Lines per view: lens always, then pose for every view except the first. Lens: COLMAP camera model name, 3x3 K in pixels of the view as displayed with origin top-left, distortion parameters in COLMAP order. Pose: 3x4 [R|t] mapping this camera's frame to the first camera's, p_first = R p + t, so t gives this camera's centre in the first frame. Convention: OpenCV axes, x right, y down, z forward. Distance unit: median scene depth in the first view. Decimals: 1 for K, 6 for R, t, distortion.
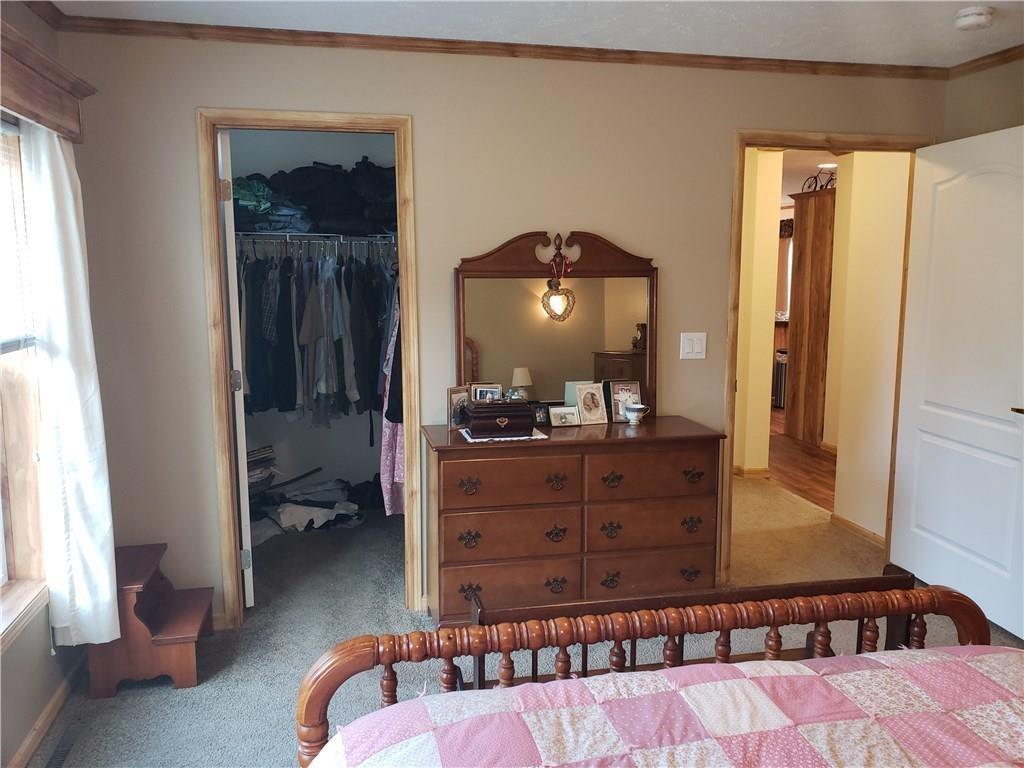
lens RADIAL K [[797.1, 0, 511.2], [0, 797.1, 362.3], [0, 0, 1]] dist [0.163517, -0.323243]
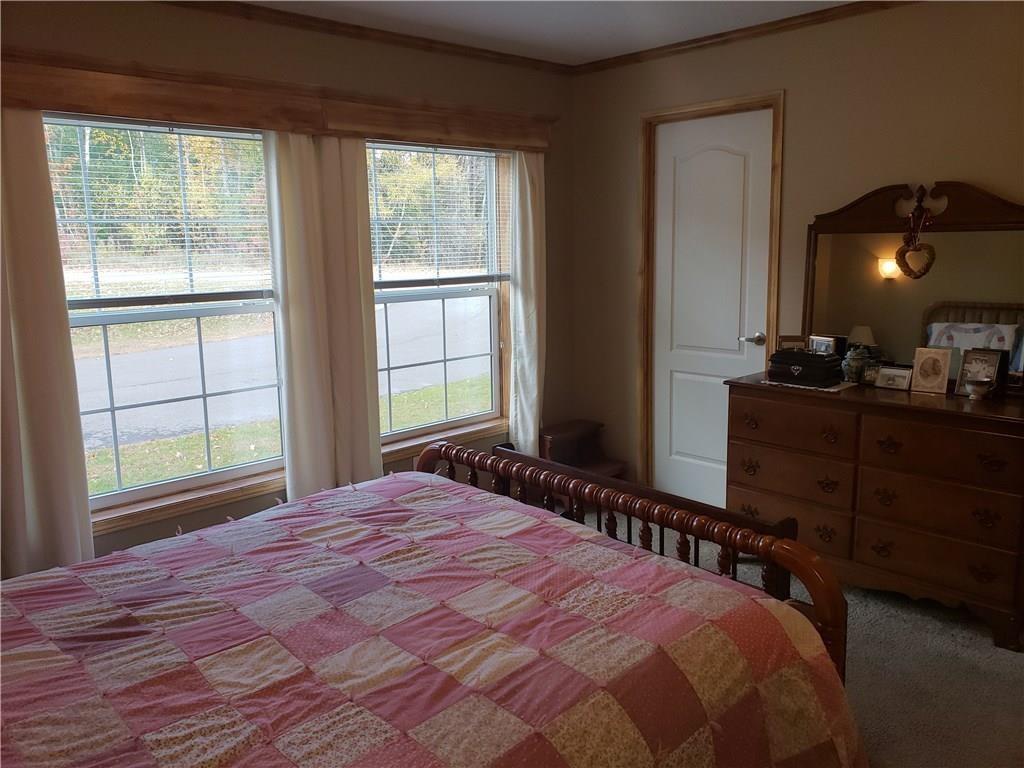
lens RADIAL K [[797.1, 0, 511.2], [0, 797.1, 362.3], [0, 0, 1]] dist [0.163517, -0.323243]
pose [[0.515431, 0.120516, -0.848414, 0.668374], [-0.080305, 0.992497, 0.092196, -0.004367], [0.853160, 0.020611, 0.521242, 0.104181]]
